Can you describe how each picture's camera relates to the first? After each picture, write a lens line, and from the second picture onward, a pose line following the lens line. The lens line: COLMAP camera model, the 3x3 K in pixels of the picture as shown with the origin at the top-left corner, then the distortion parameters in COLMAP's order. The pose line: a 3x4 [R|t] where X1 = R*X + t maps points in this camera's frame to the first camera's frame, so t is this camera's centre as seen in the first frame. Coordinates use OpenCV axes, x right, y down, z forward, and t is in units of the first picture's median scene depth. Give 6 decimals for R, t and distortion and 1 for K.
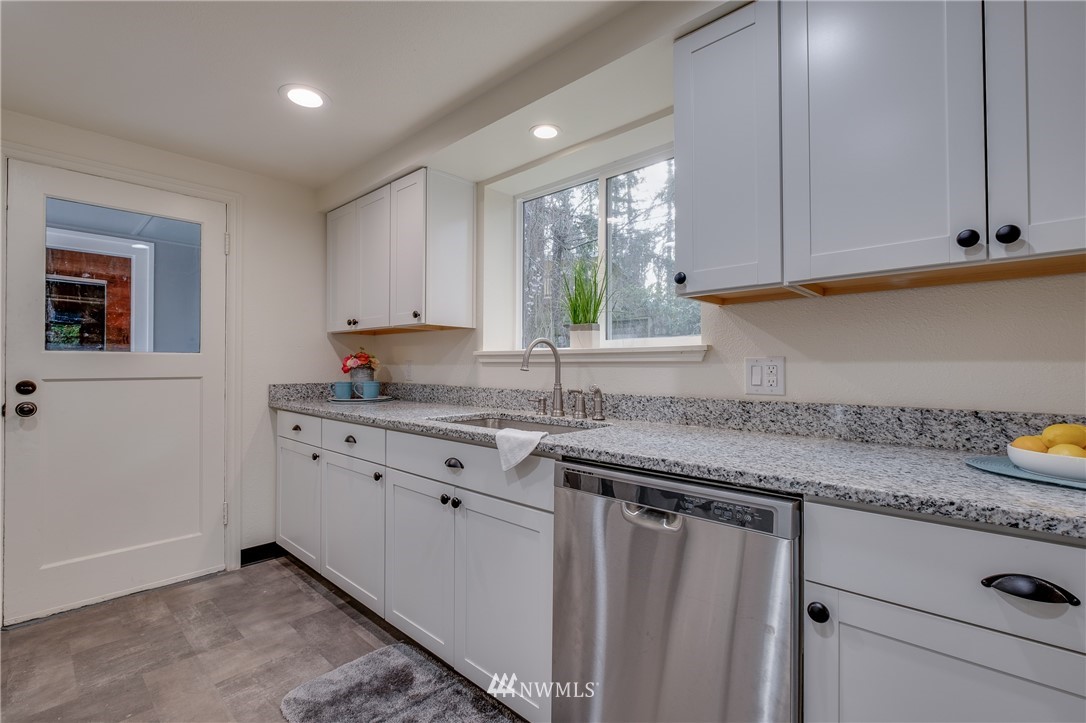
lens RADIAL K [[482.3, 0, 545.9], [0, 482.3, 360.5], [0, 0, 1]] dist [-0.003661, -0.000138]
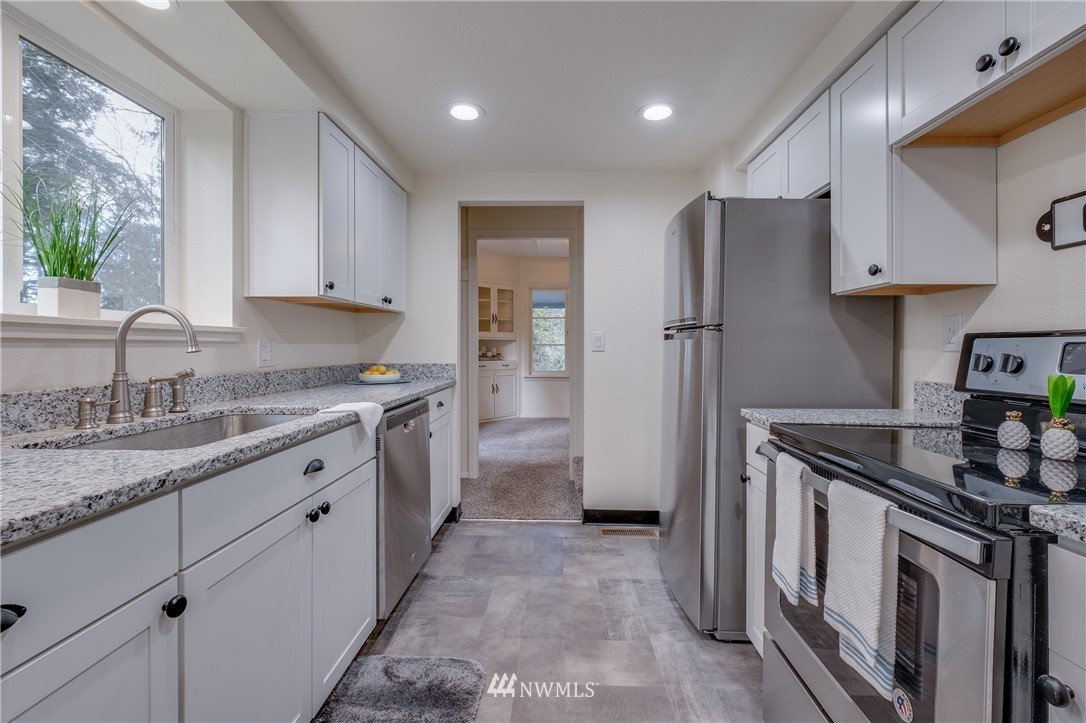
lens RADIAL K [[482.3, 0, 545.9], [0, 482.3, 360.5], [0, 0, 1]] dist [-0.003661, -0.000138]
pose [[-0.652961, -0.022740, 0.757050, -0.949417], [-0.008923, 0.999711, 0.022333, 0.013056], [-0.757339, 0.007827, -0.652975, 1.111490]]
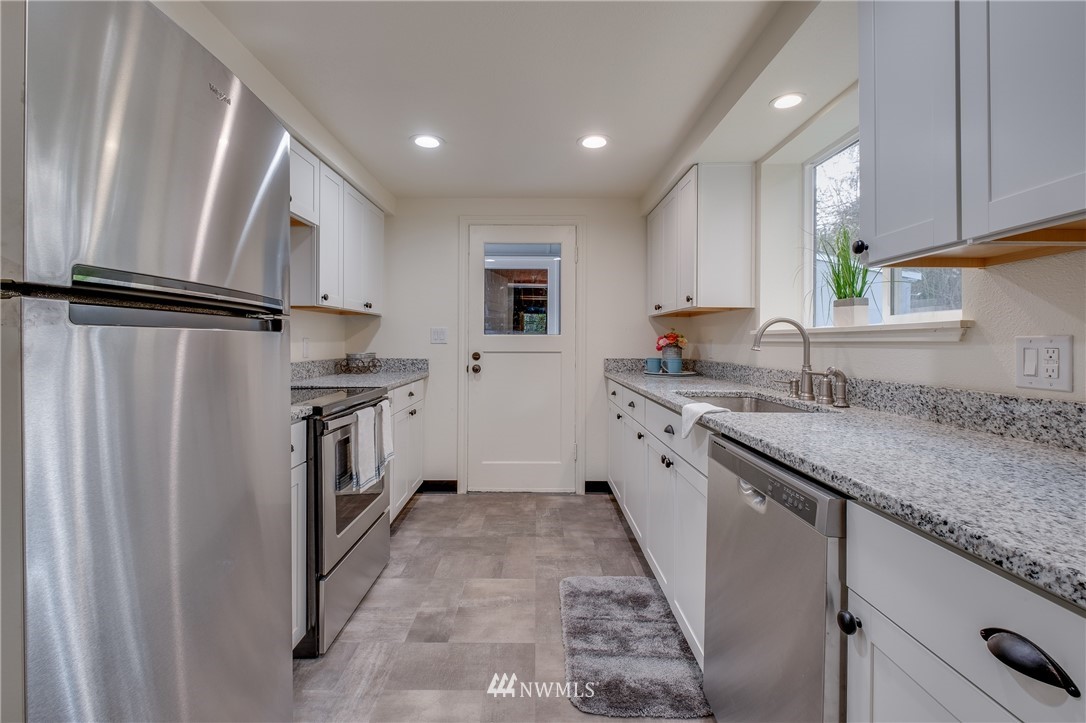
lens RADIAL K [[485.1, 0, 538.8], [0, 485.1, 340.8], [0, 0, 1]] dist [-0.000717, -0.000185]
pose [[0.678124, -0.000221, -0.734947, 0.407695], [0.003966, 0.999986, 0.003359, -0.004477], [0.734937, -0.005193, 0.678116, -0.017653]]
